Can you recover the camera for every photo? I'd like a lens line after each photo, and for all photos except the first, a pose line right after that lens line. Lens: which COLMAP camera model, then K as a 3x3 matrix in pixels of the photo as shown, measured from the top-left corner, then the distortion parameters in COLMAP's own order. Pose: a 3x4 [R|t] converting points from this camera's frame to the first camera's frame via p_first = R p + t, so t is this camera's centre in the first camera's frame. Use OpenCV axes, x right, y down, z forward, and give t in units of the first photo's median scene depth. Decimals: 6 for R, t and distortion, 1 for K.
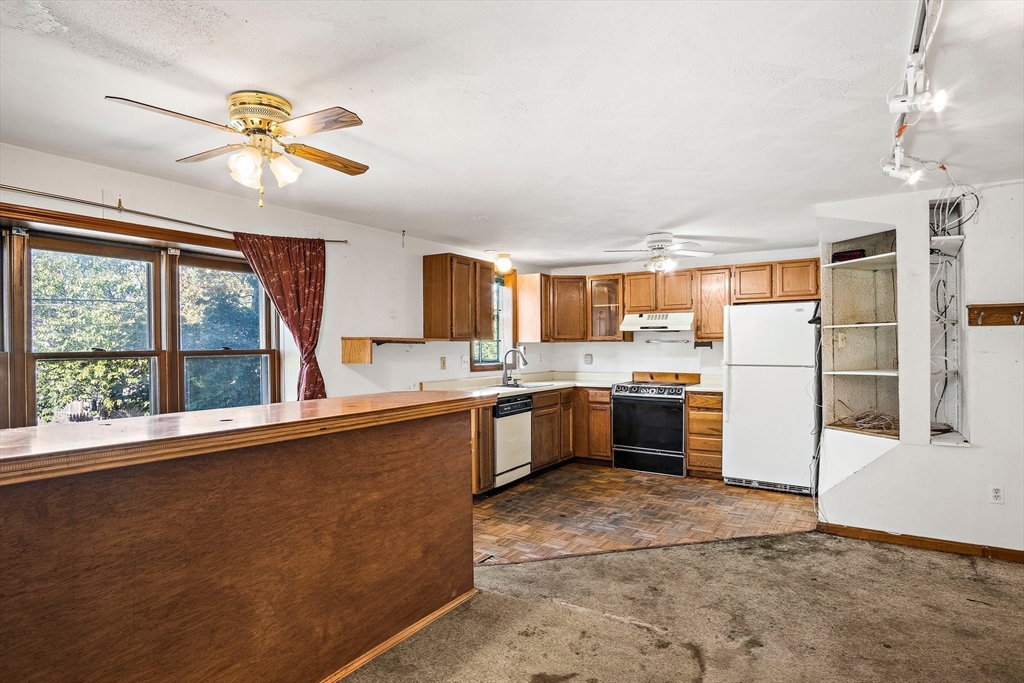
lens RADIAL K [[548.7, 0, 508.0], [0, 548.7, 342.9], [0, 0, 1]] dist [-0.035877, 0.011139]
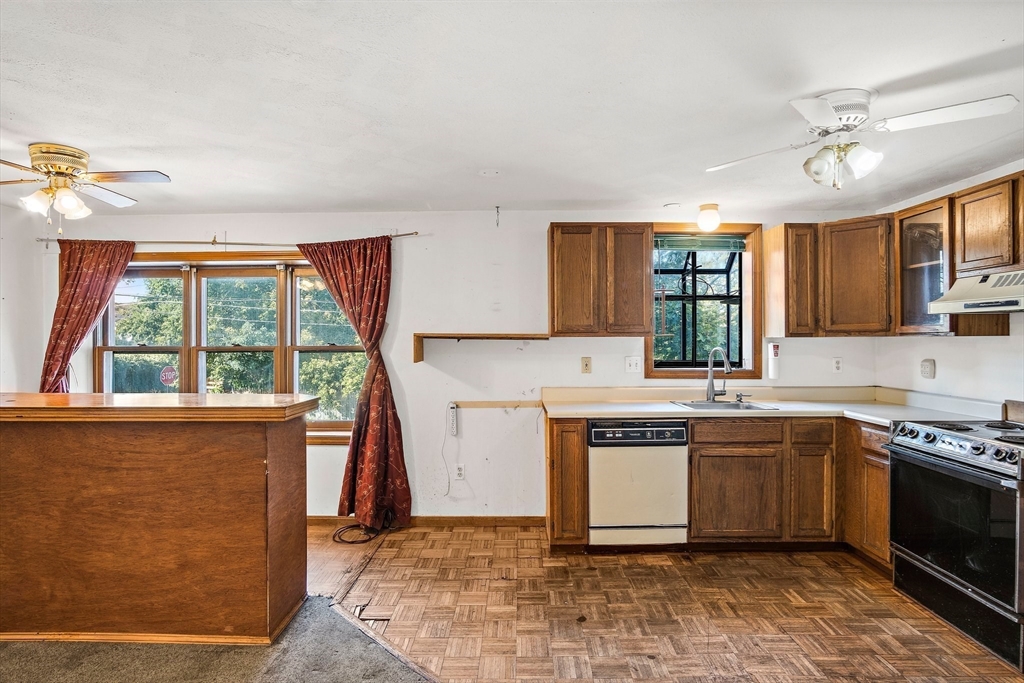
lens RADIAL K [[548.7, 0, 512.9], [0, 548.7, 340.1], [0, 0, 1]] dist [-0.035877, 0.011139]
pose [[0.541577, 0.003427, -0.840644, 0.535274], [0.004486, 0.999966, 0.006966, -0.004754], [0.840639, -0.007544, 0.541543, 0.560774]]
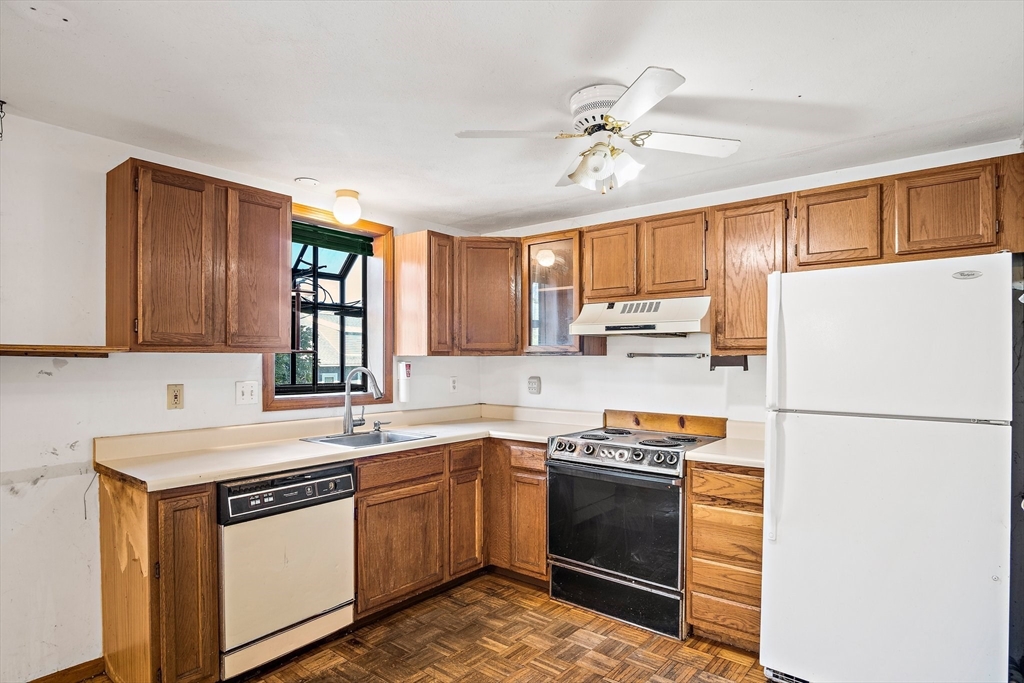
lens RADIAL K [[548.7, 0, 509.0], [0, 548.7, 359.6], [0, 0, 1]] dist [-0.035877, 0.011139]
pose [[0.994684, 0.004650, -0.102869, 0.263121], [-0.004079, 0.999975, 0.005764, -0.000811], [0.102893, -0.005314, 0.994678, 0.612992]]
